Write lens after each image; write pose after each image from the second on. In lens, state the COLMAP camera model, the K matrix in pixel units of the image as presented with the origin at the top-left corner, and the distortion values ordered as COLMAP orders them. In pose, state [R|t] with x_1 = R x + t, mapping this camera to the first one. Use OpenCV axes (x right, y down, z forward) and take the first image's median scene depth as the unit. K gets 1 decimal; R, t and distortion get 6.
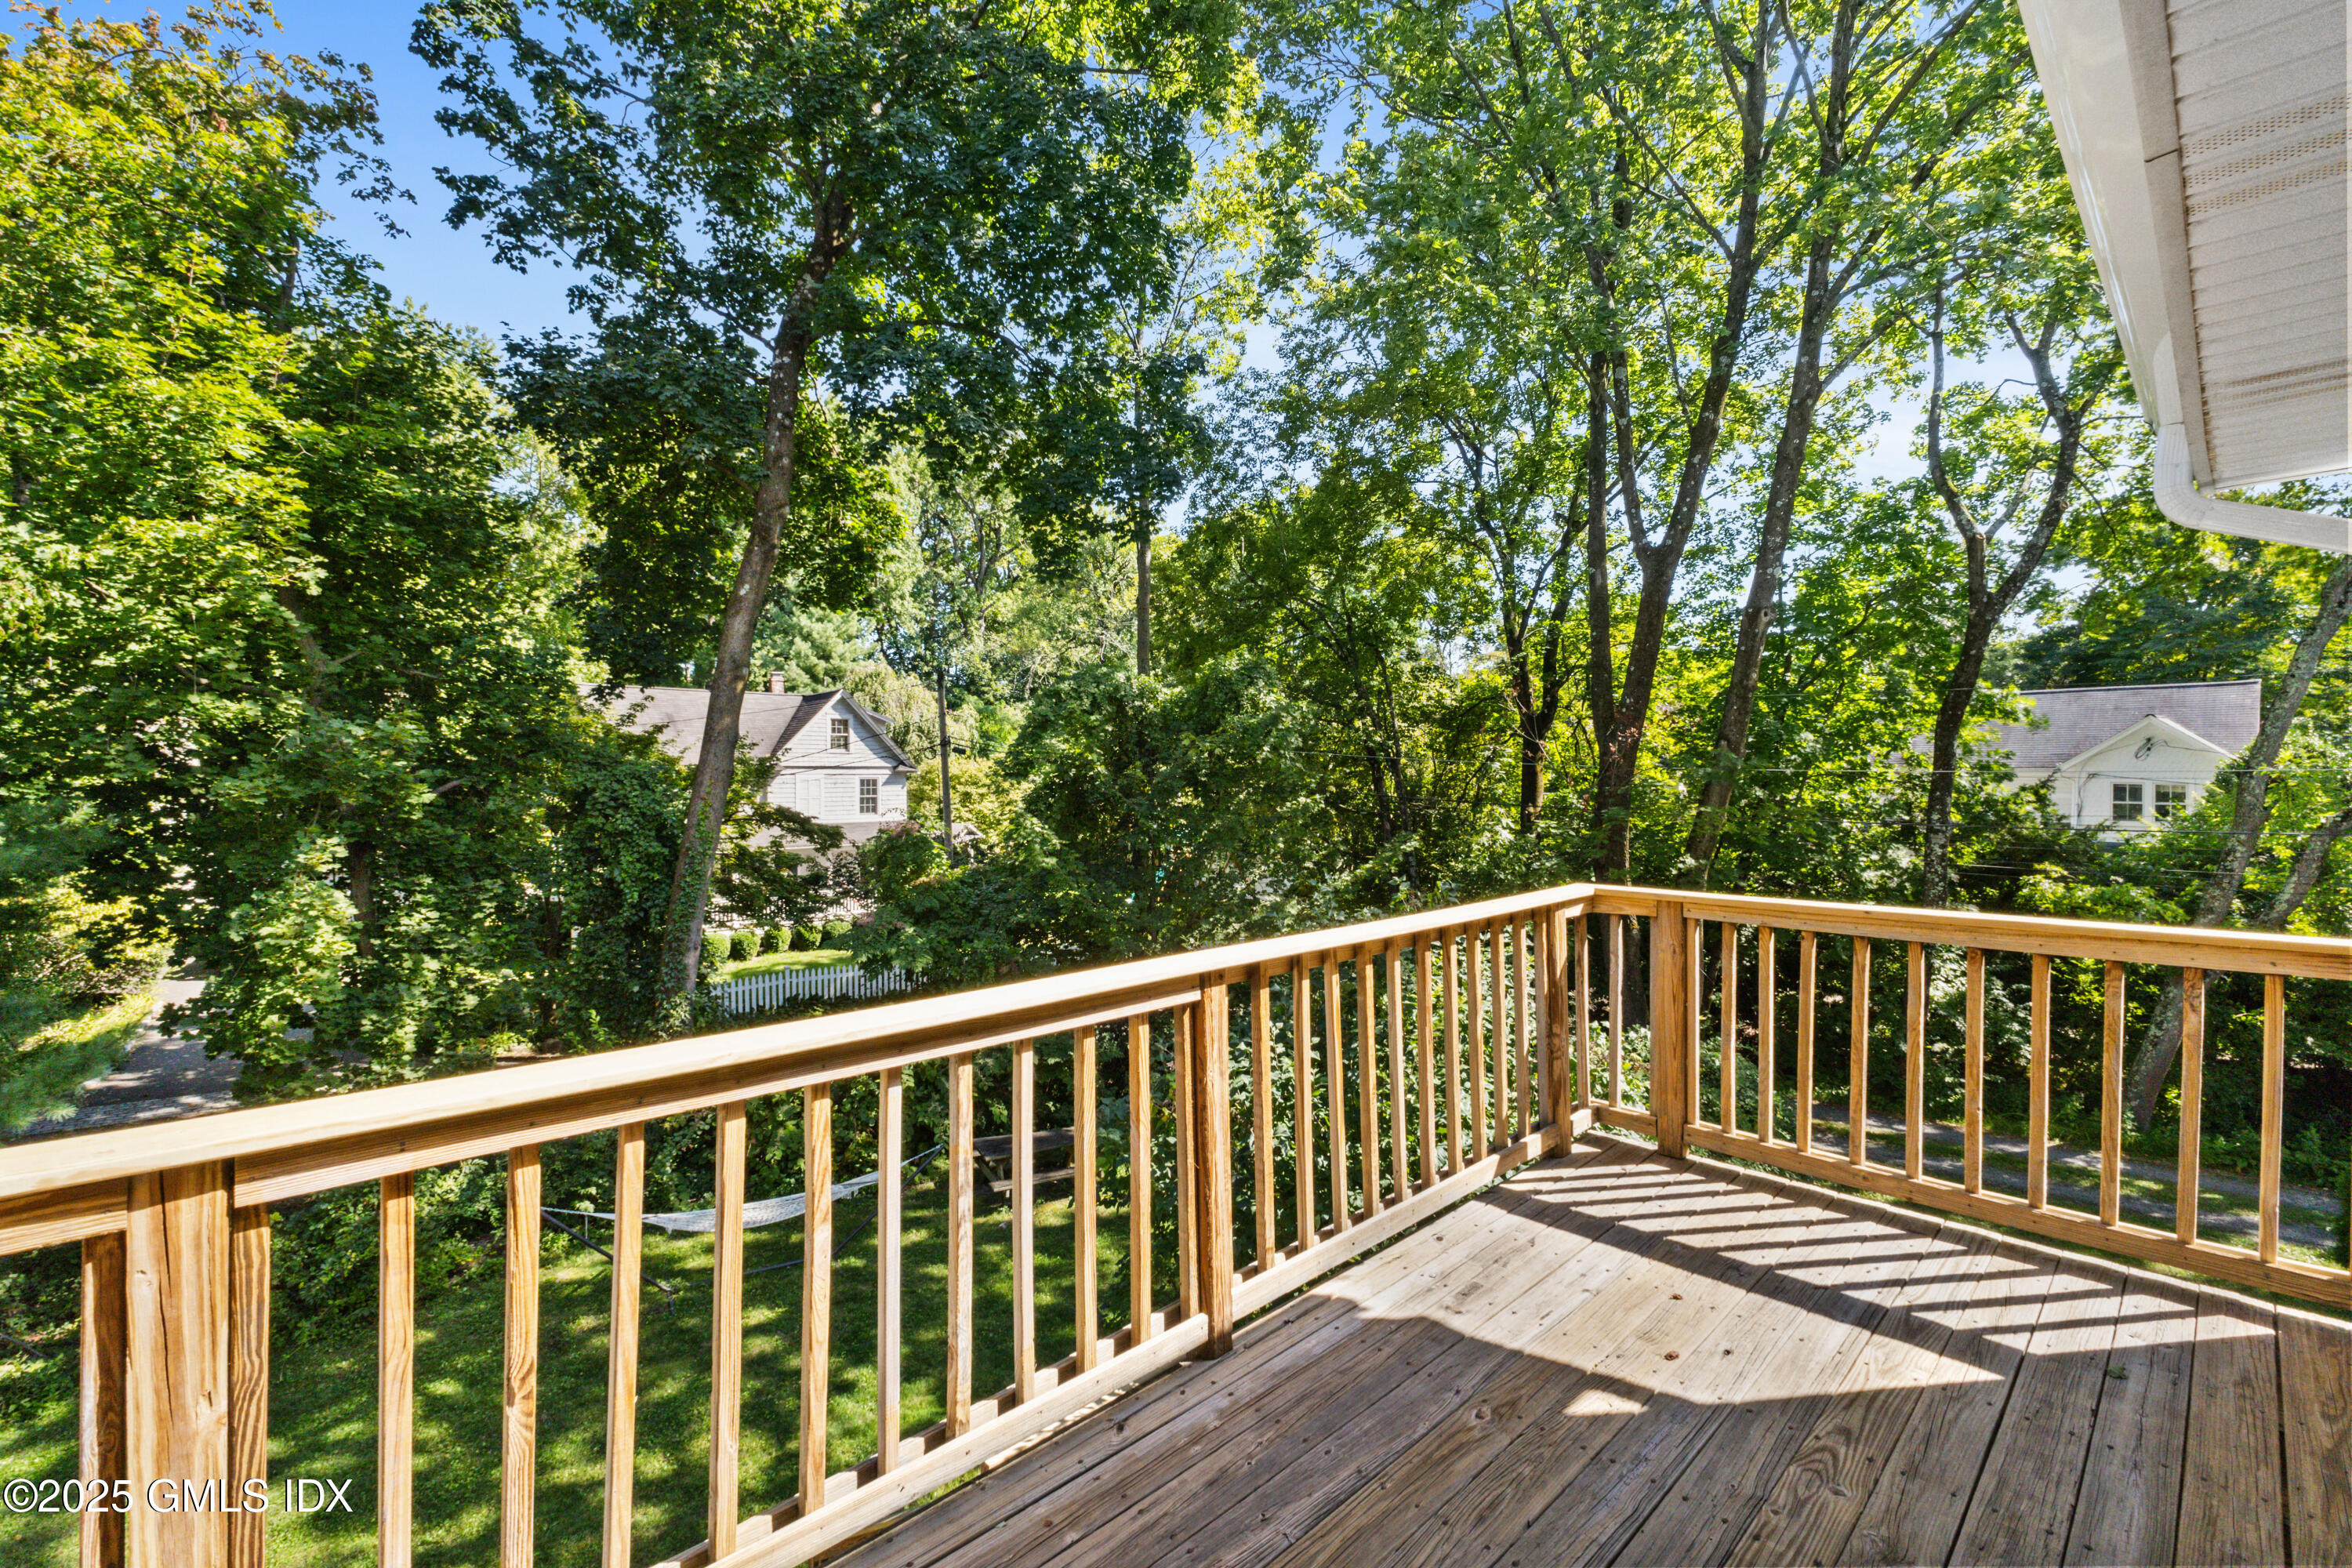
lens RADIAL K [[1010.9, 0, 1180.6], [0, 1010.9, 776.7], [0, 0, 1]] dist [0.012743, -0.002290]
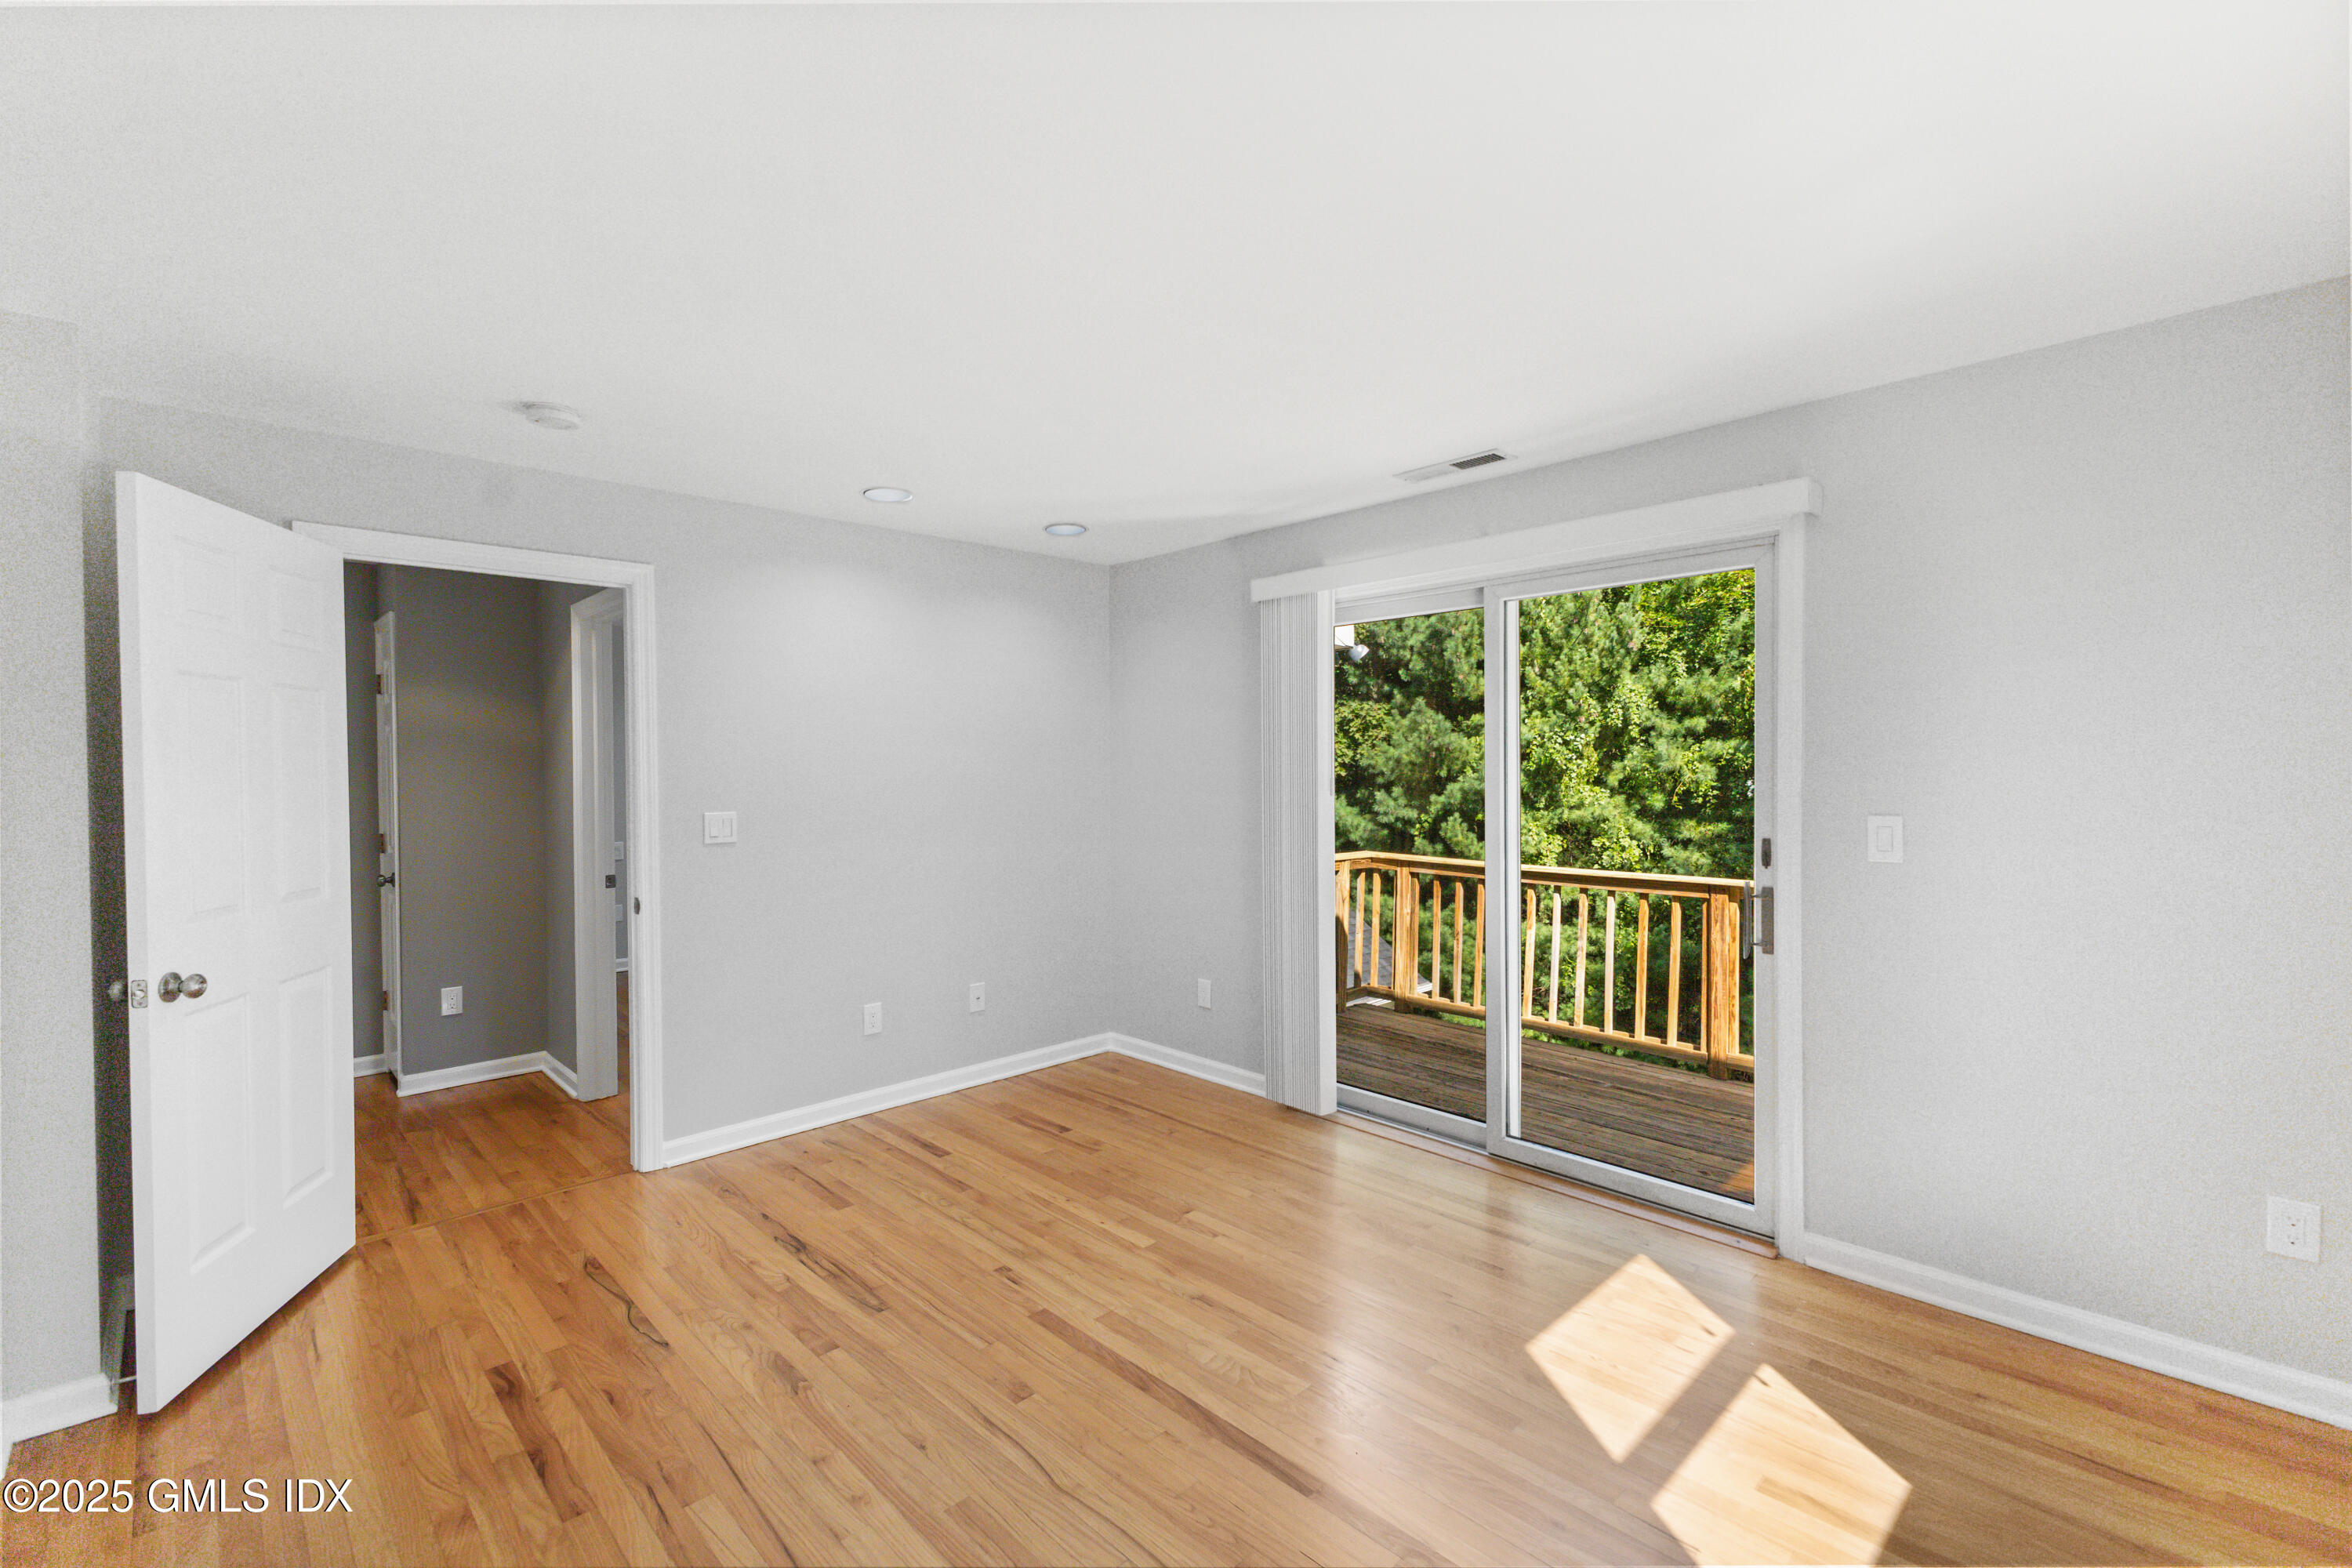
lens RADIAL K [[1010.9, 0, 1183.9], [0, 1010.9, 784.3], [0, 0, 1]] dist [0.012743, -0.002290]
pose [[0.006284, 0.016689, -0.999841, 0.340432], [-0.005049, 0.999849, 0.016657, -0.006029], [0.999968, 0.004943, 0.006367, -0.010409]]
